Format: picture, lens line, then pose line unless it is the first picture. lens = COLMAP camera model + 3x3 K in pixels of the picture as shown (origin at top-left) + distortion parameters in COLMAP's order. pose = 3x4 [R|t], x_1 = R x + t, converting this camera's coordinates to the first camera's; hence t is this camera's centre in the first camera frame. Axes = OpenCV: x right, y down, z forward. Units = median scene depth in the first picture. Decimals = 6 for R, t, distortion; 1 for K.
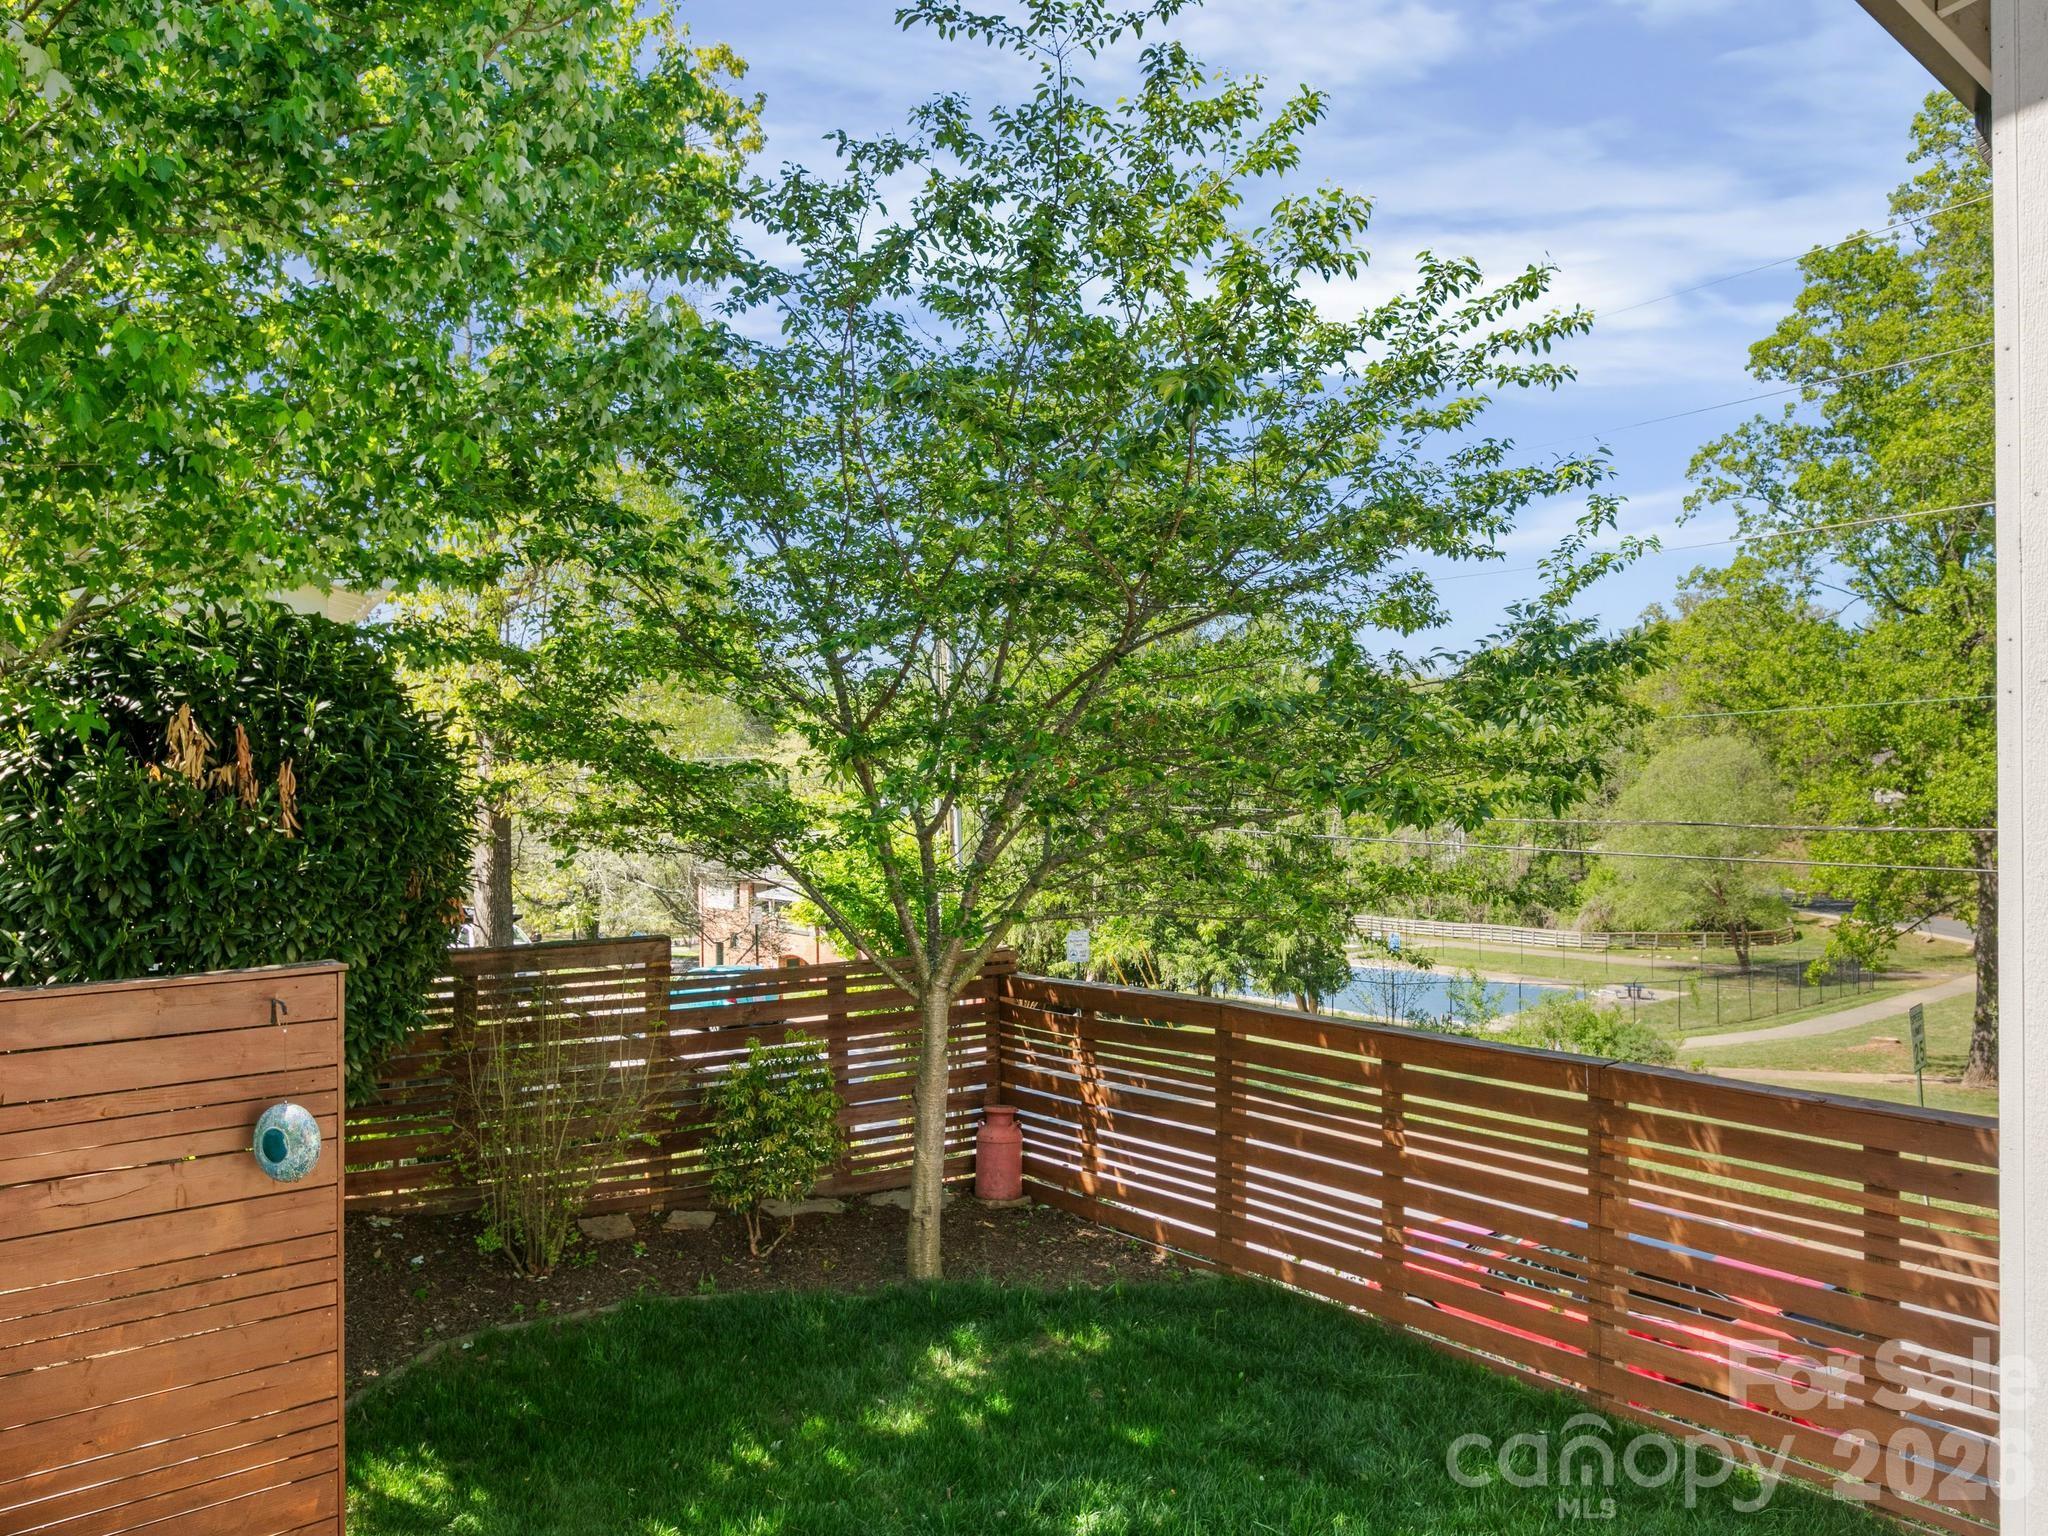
lens RADIAL K [[1412.1, 0, 1028.8], [0, 1412.1, 729.0], [0, 0, 1]] dist [0.003761, -0.002921]
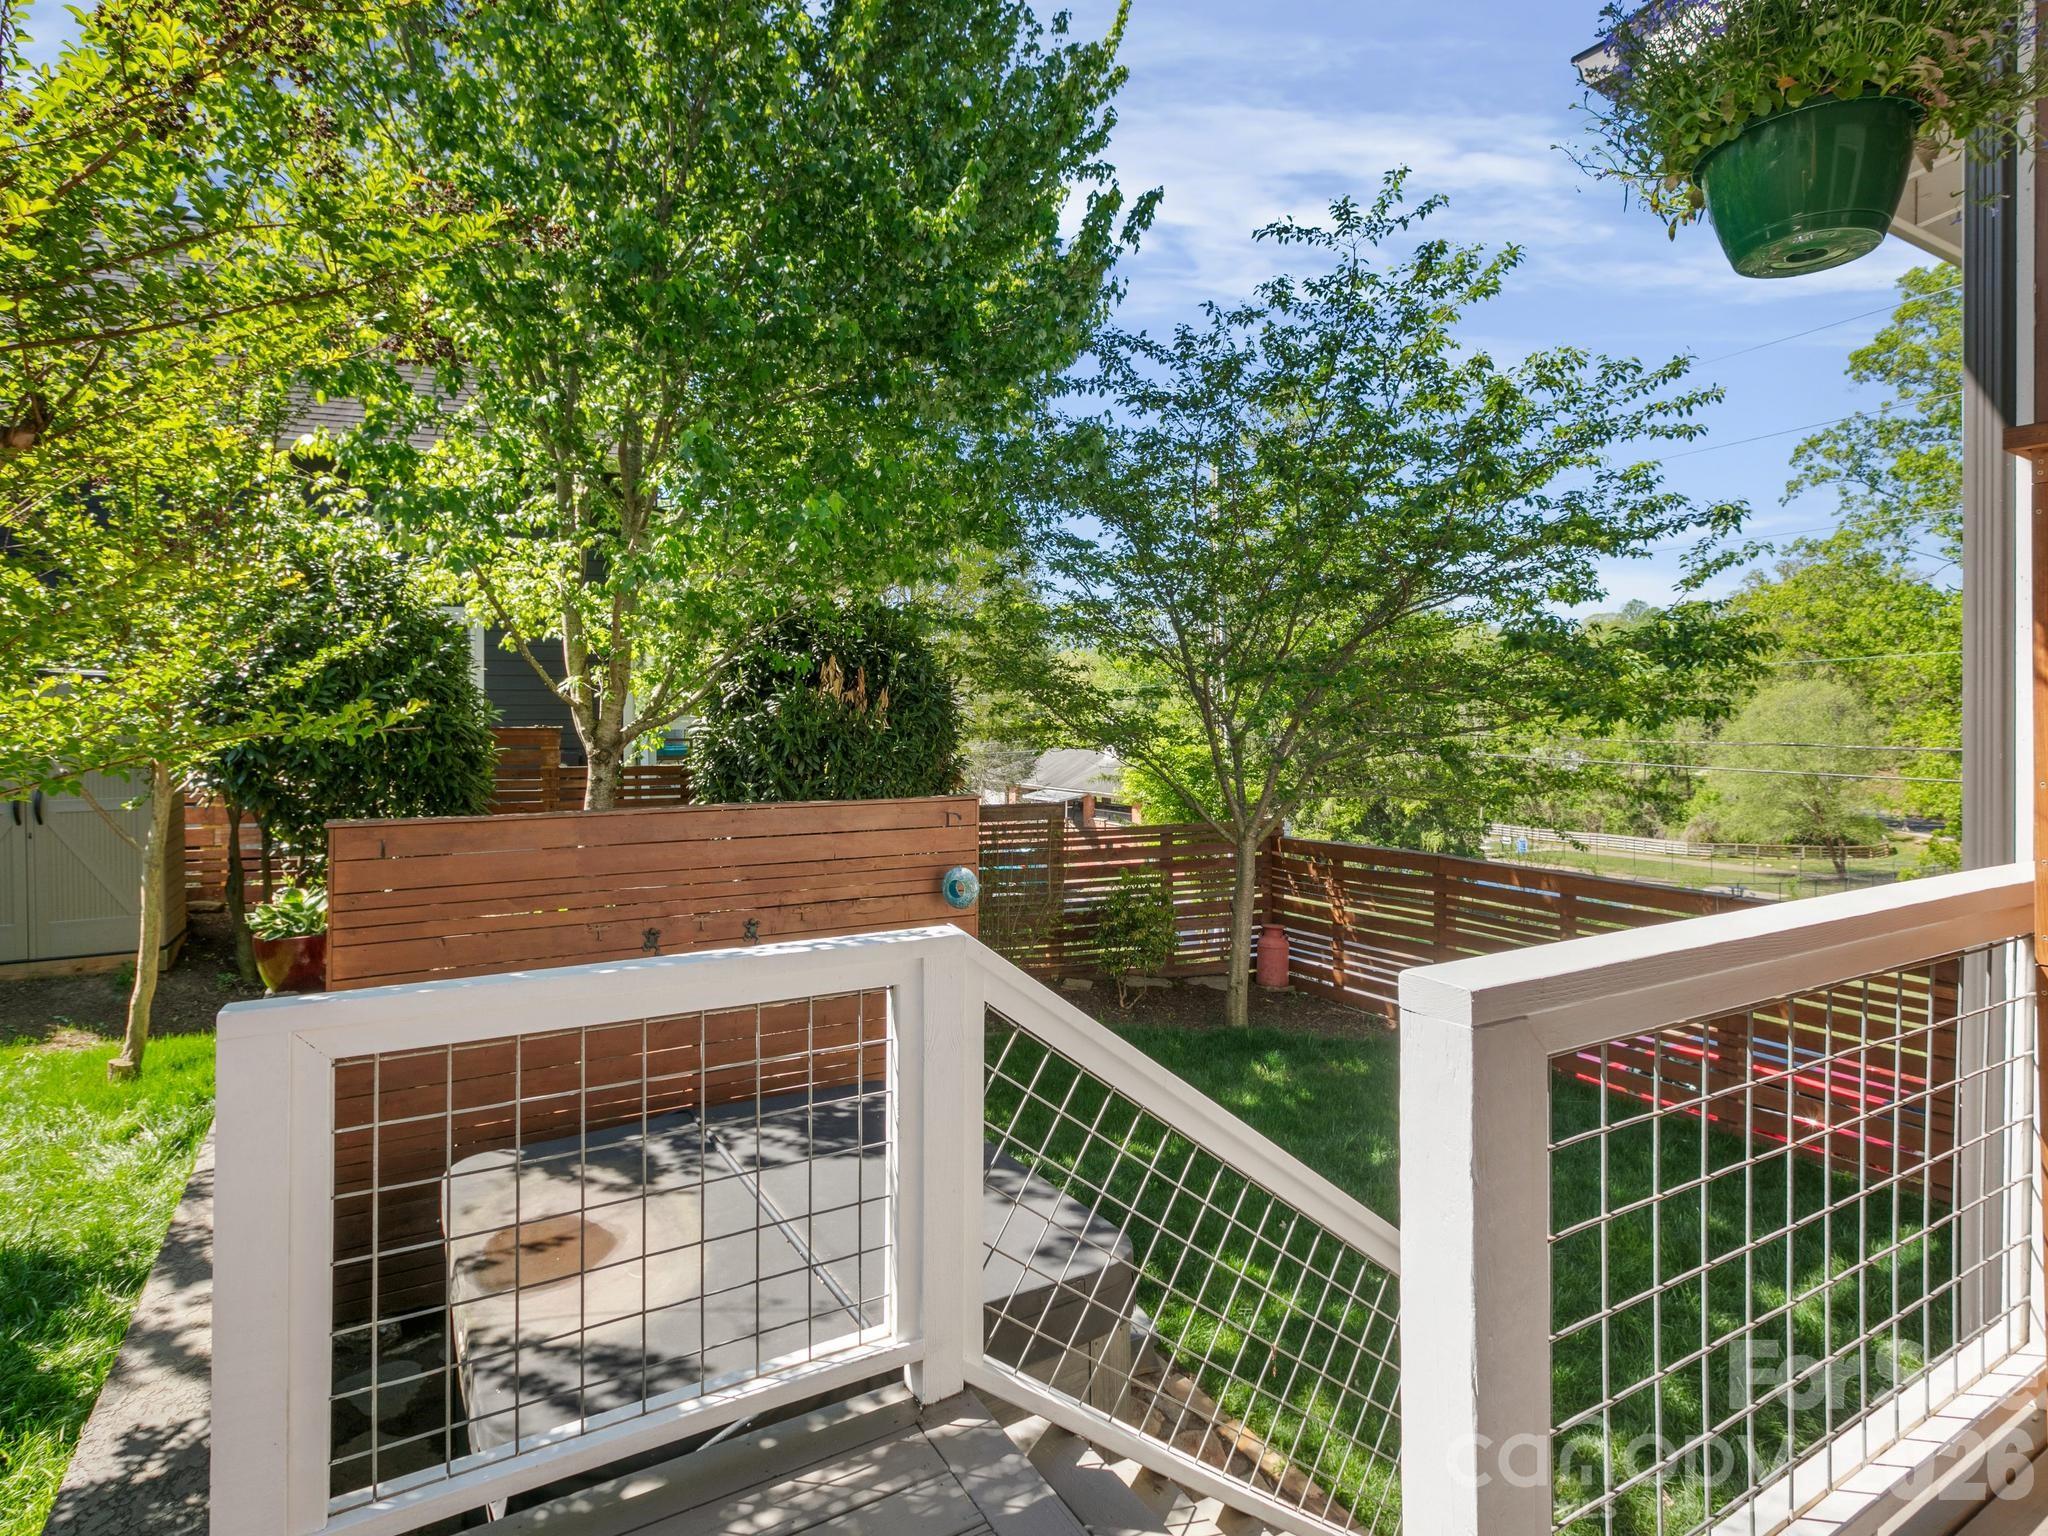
lens RADIAL K [[1074.8, 0, 996.7], [0, 1074.8, 682.6], [0, 0, 1]] dist [-0.003953, 0.001051]
pose [[0.980215, 0.002527, -0.197921, -0.109956], [-0.000835, 0.999962, 0.008629, 0.003033], [0.197936, -0.008293, 0.980180, -0.223223]]
